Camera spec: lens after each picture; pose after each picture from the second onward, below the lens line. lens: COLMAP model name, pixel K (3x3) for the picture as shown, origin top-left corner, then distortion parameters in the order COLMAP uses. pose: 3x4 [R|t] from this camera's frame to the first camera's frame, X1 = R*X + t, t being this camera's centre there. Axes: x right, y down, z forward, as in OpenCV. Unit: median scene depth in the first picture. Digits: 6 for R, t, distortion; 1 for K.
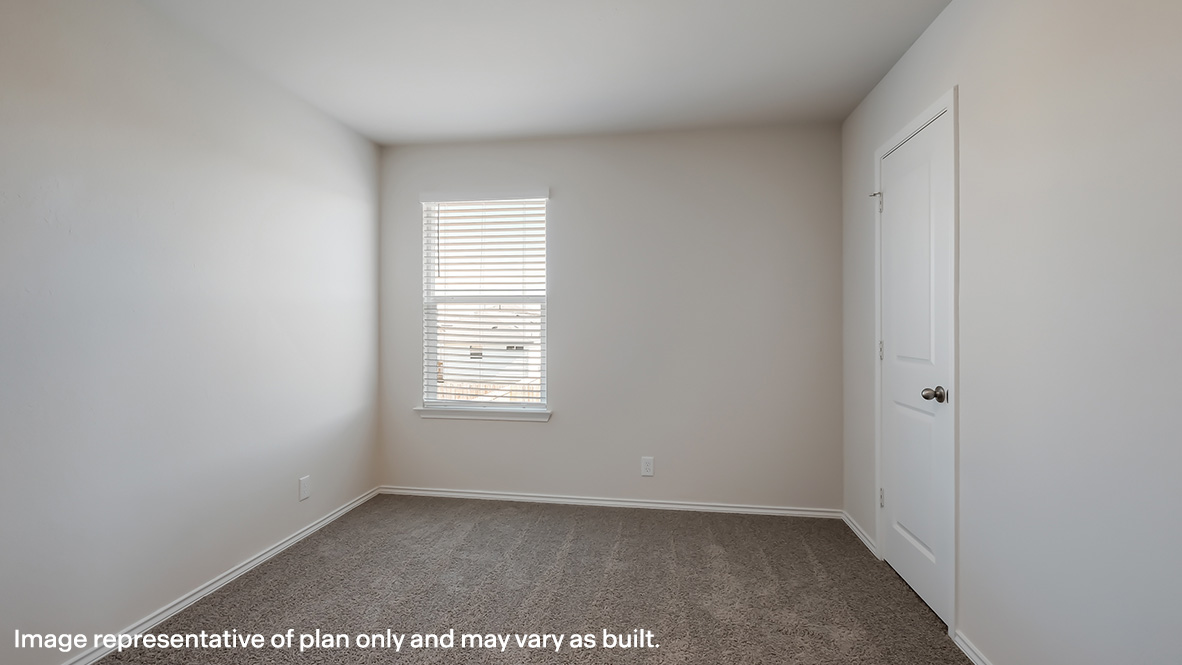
lens RADIAL K [[474.1, 0, 591.0], [0, 474.1, 332.5], [0, 0, 1]] dist [-0.000804, -0.000039]
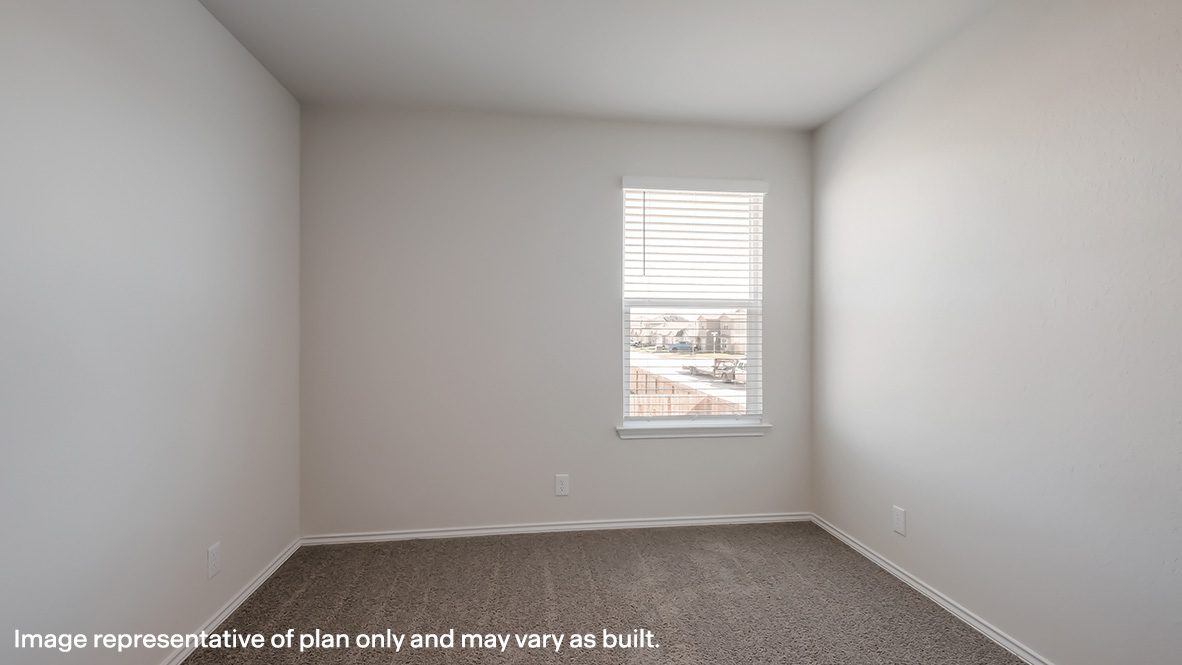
lens RADIAL K [[529.6, 0, 591.0], [0, 529.6, 332.5], [0, 0, 1]] dist [0.000368, -0.000116]
pose [[0.962446, -0.006223, 0.271402, -0.649917], [0.008038, 0.999952, -0.005577, -0.008782], [-0.271355, 0.007549, 0.962450, 0.093060]]
